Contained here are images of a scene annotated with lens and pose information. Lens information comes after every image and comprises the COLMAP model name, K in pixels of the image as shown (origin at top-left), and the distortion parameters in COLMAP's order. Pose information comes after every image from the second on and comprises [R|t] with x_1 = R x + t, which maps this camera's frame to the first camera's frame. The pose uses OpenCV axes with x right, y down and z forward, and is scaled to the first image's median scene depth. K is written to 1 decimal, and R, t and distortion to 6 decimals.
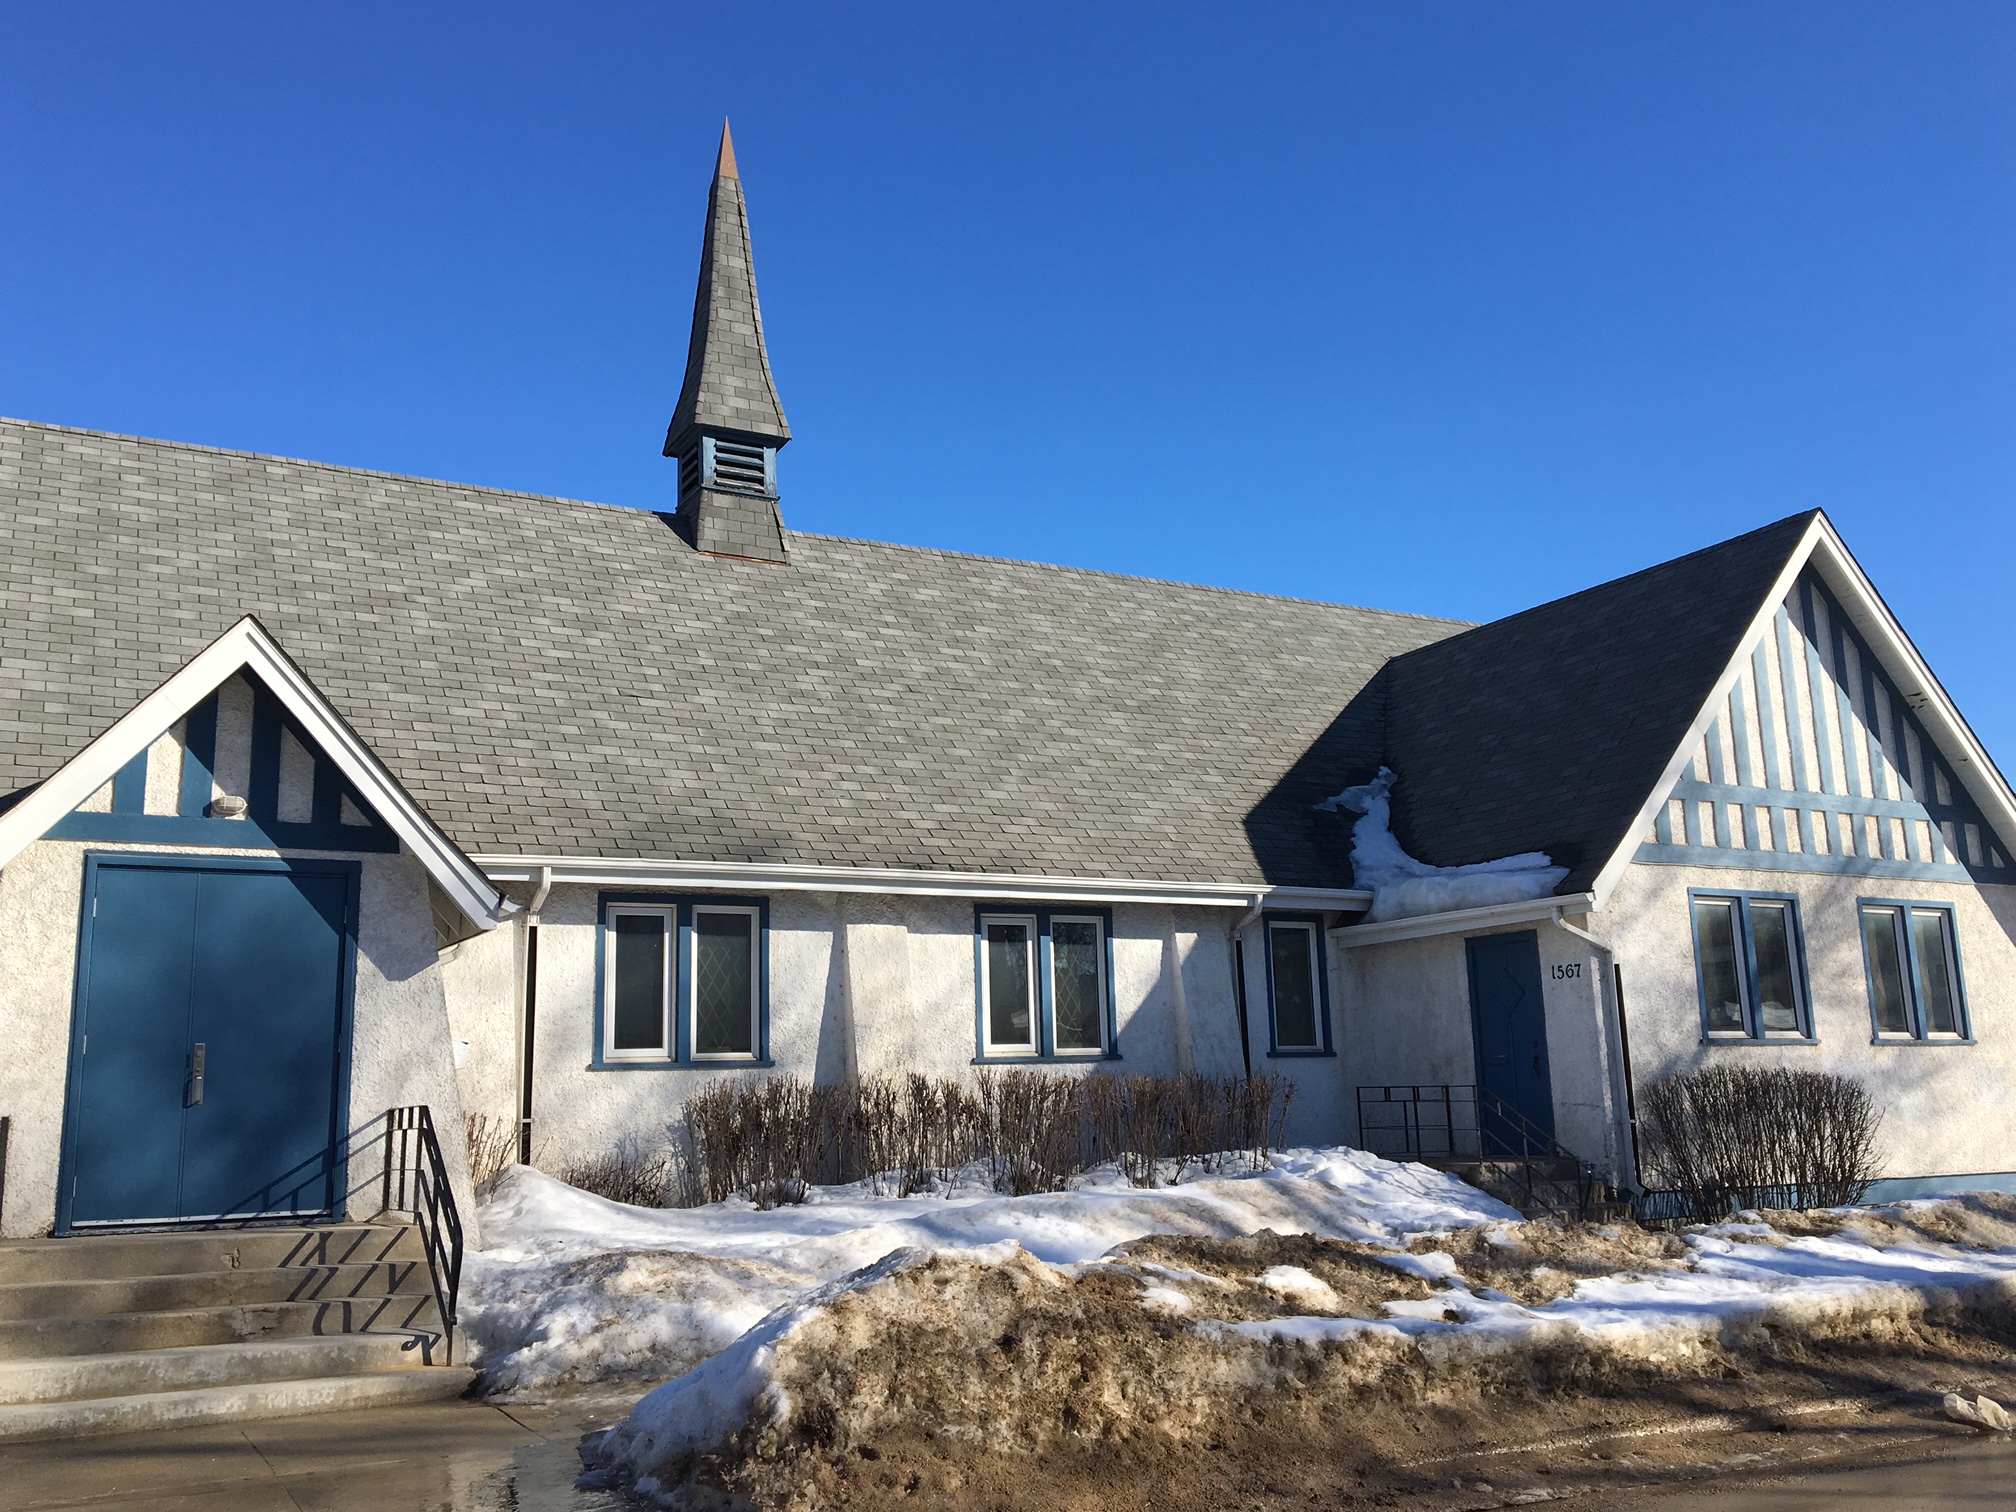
lens RADIAL K [[1836.3, 0, 1011.4], [0, 1836.3, 723.7], [0, 0, 1]] dist [0.132641, -0.109809]
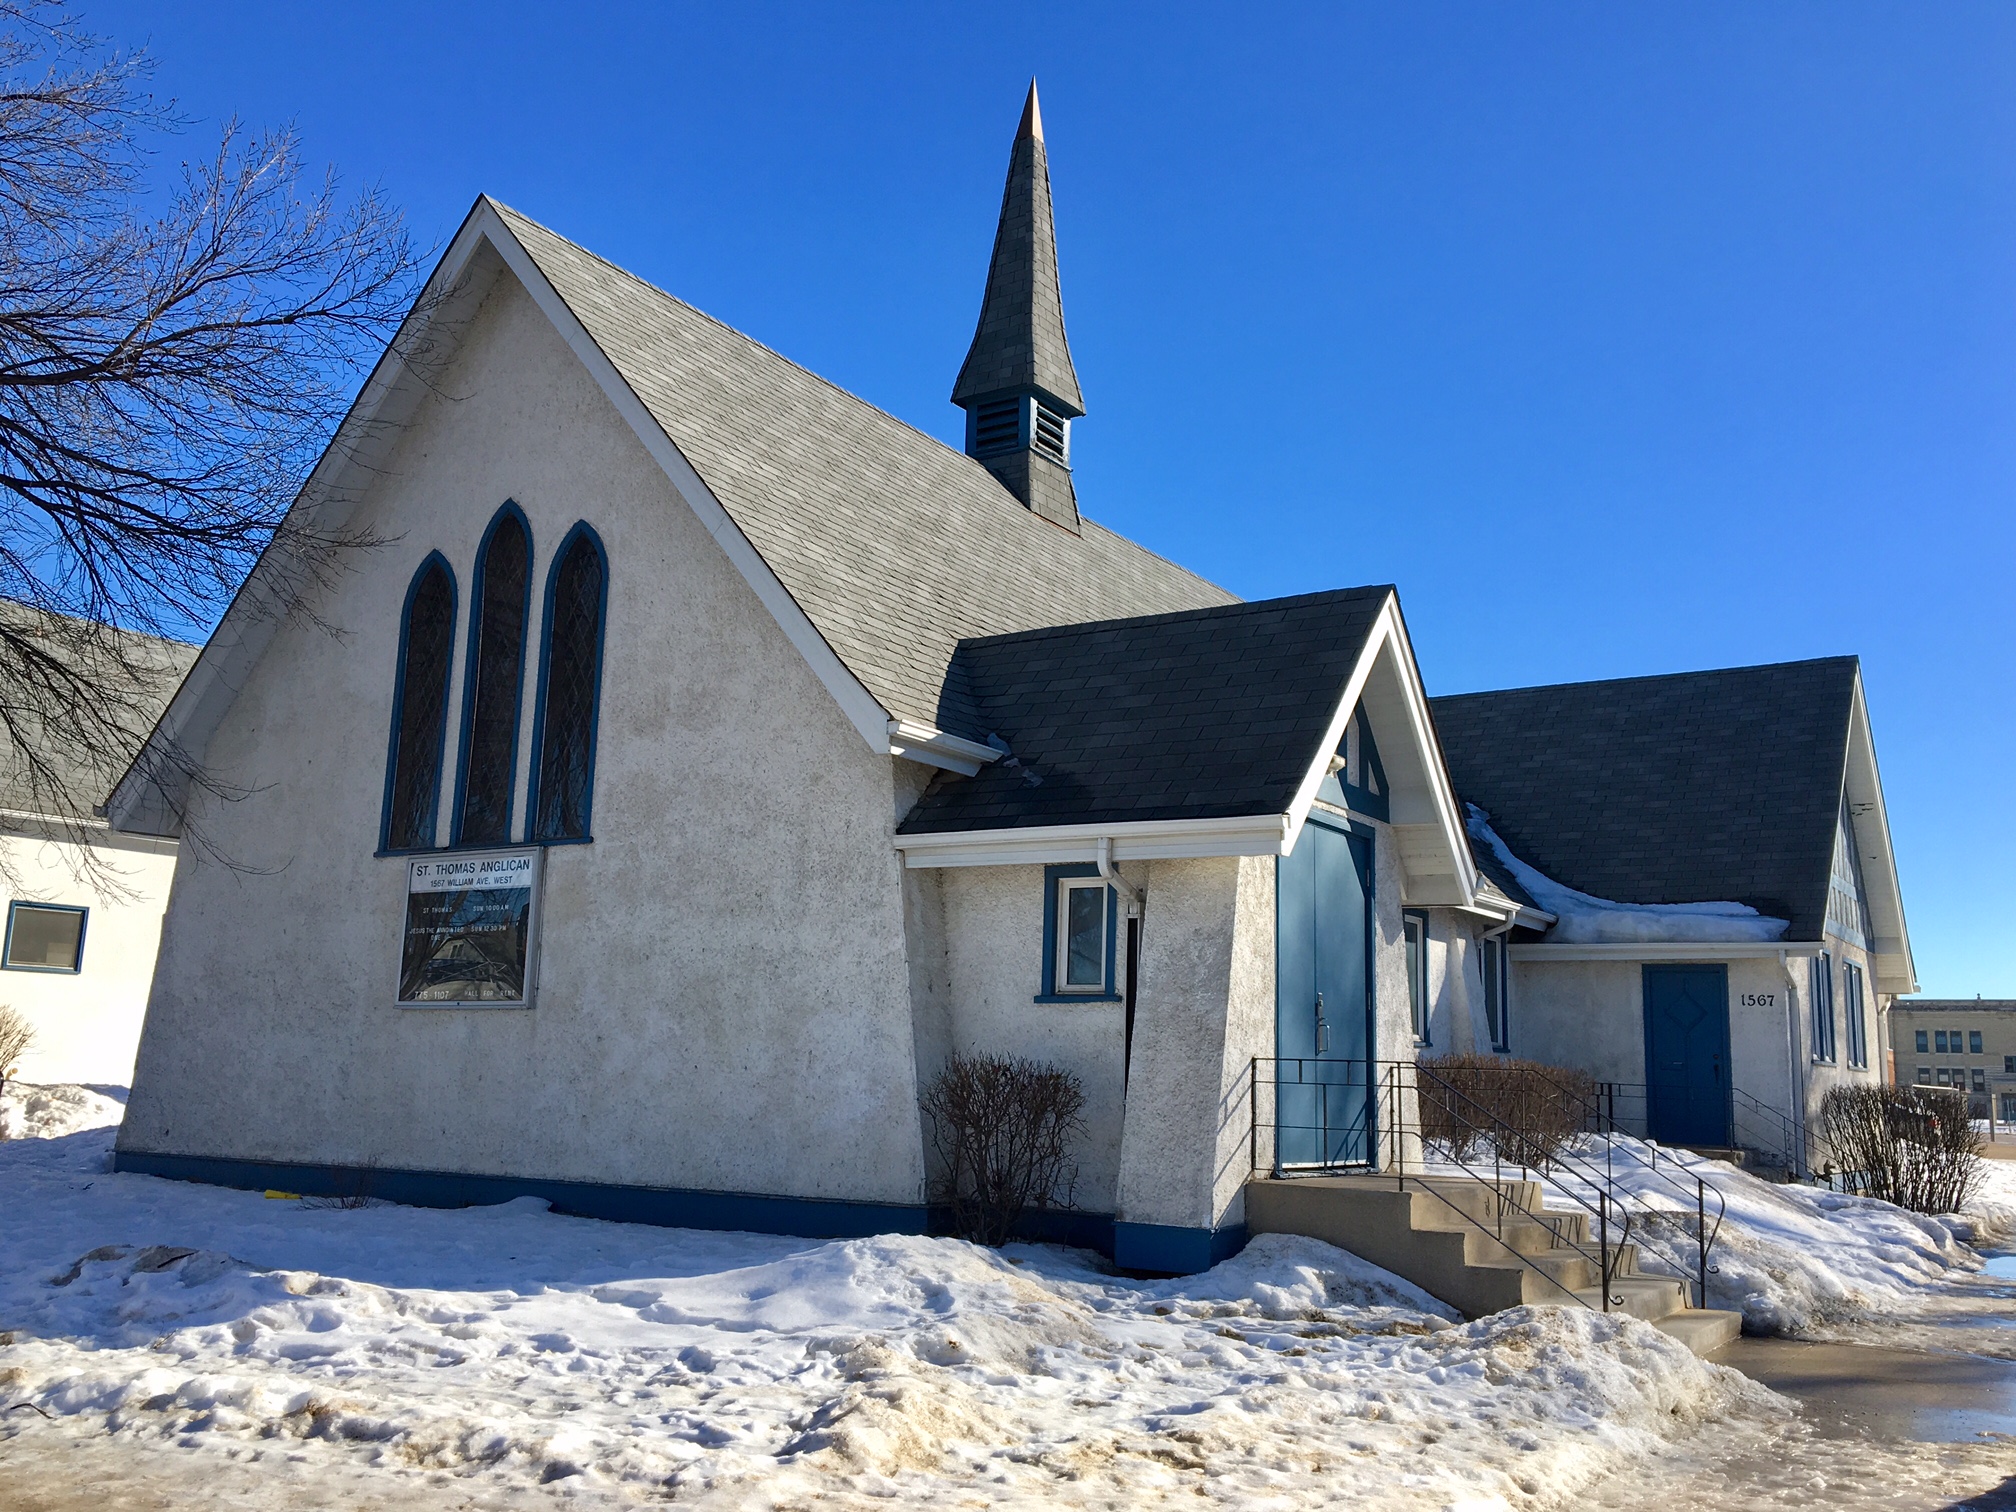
lens RADIAL K [[1836.3, 0, 1011.4], [0, 1836.3, 723.7], [0, 0, 1]] dist [0.132641, -0.109809]
pose [[0.872578, 0.142055, 0.467363, -0.702307], [-0.152453, 0.988186, -0.015725, 0.042599], [-0.464075, -0.057529, 0.883926, 0.122762]]
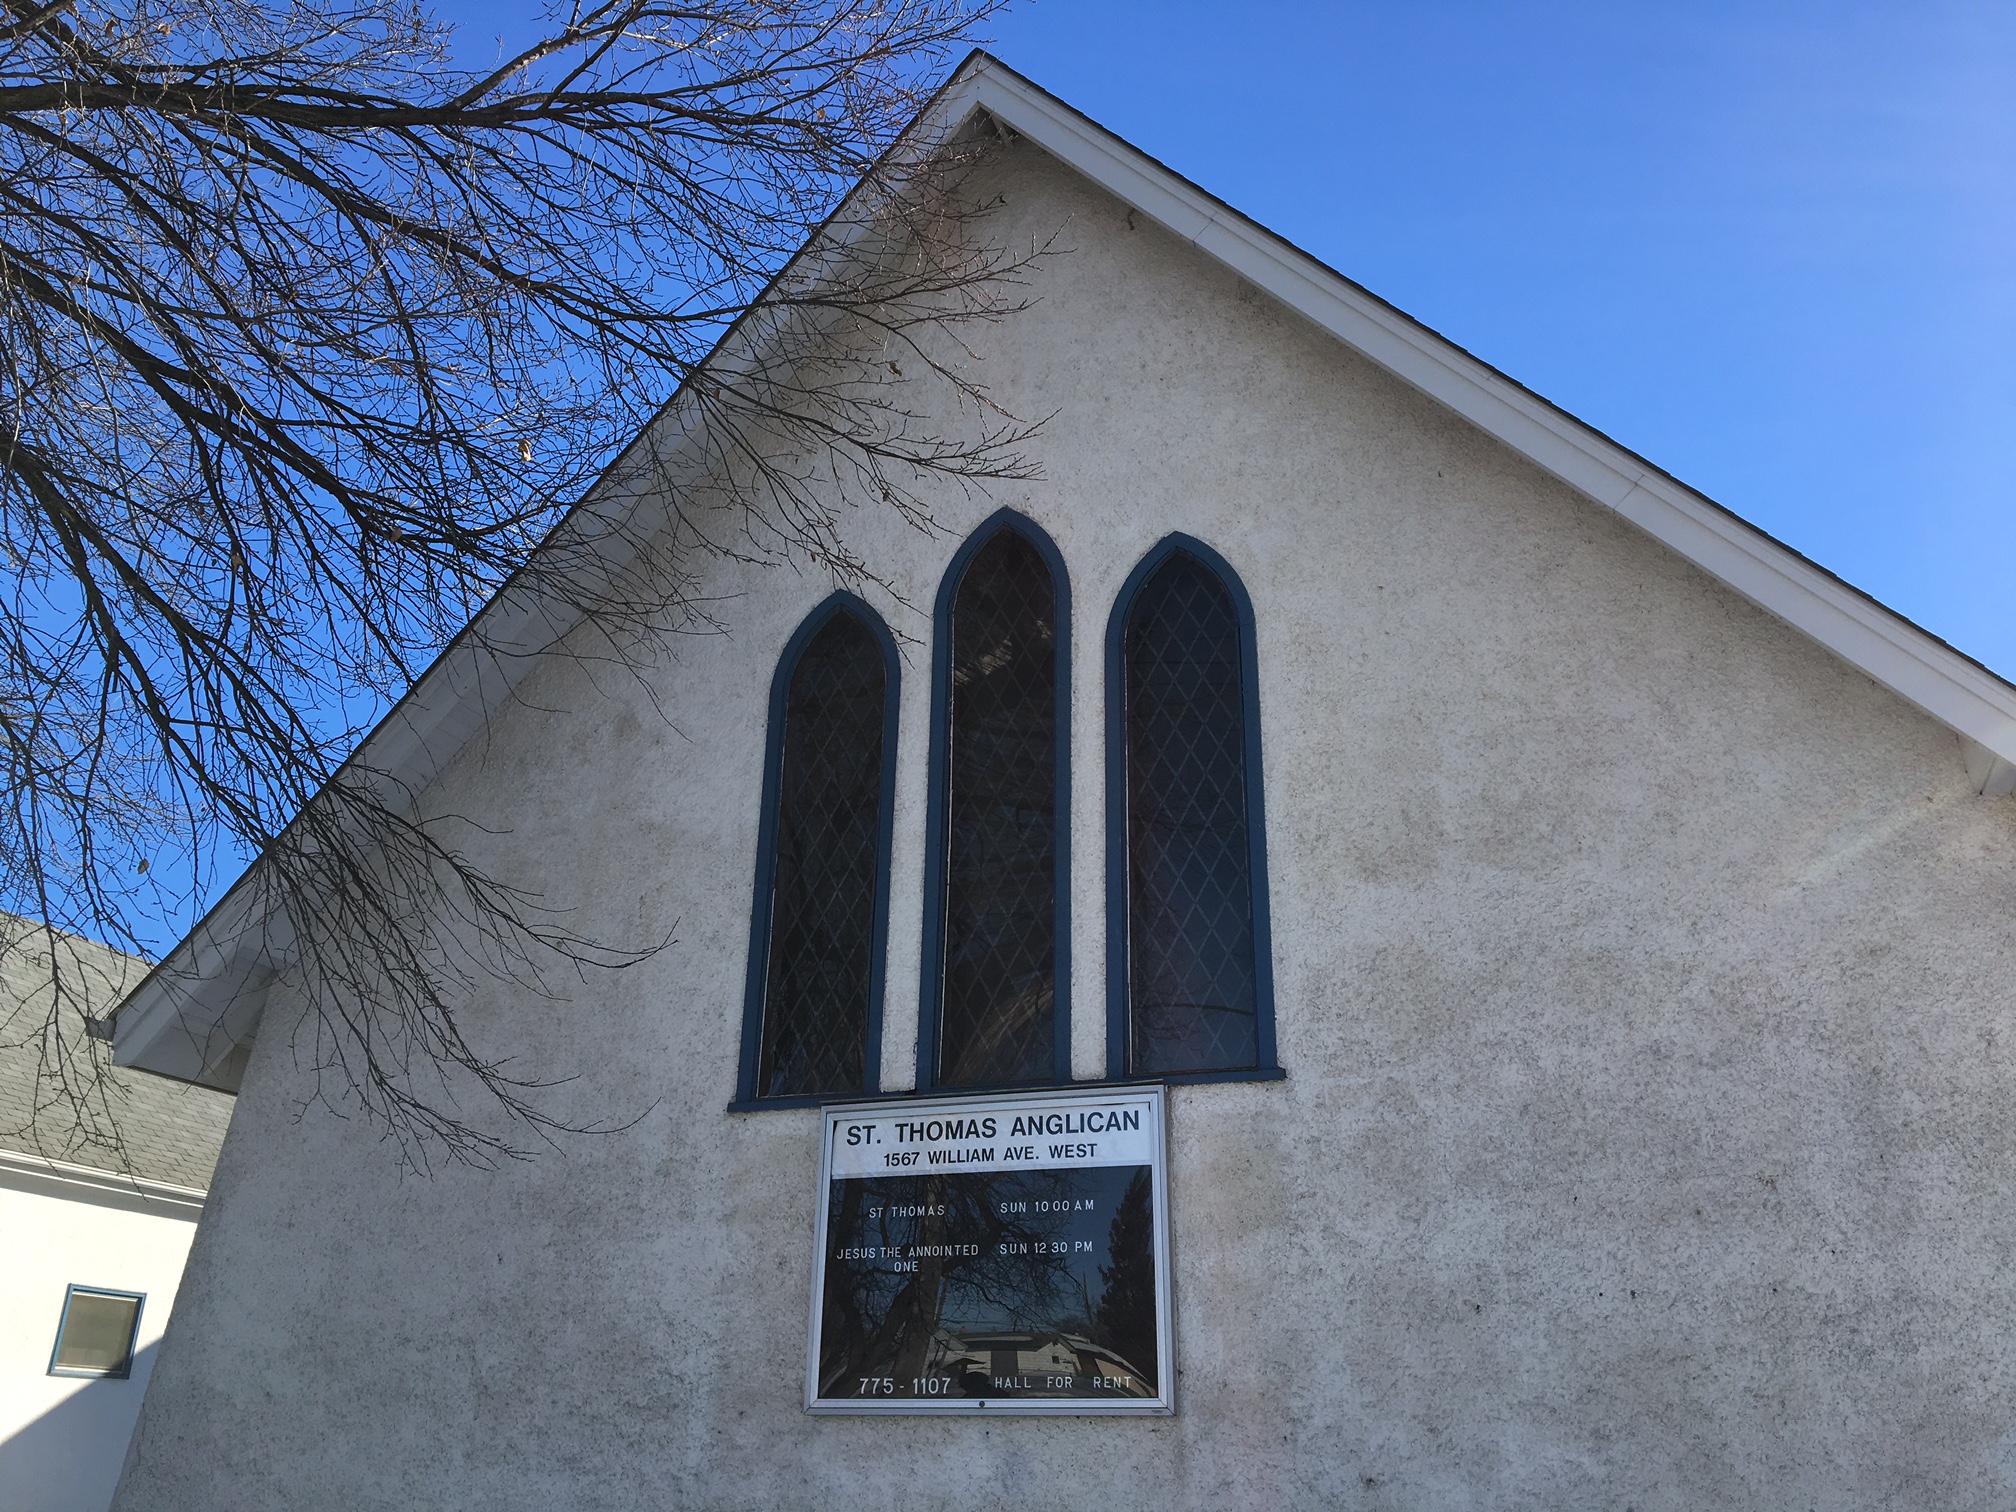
lens RADIAL K [[1657.7, 0, 1008.0], [0, 1657.7, 756.0], [0, 0, 1]] dist [0.094743, -0.129933]
pose [[0.723668, 0.307219, 0.617998, -0.778498], [-0.175792, 0.947975, -0.265407, 0.145274], [-0.667384, 0.083428, 0.740026, 0.638677]]
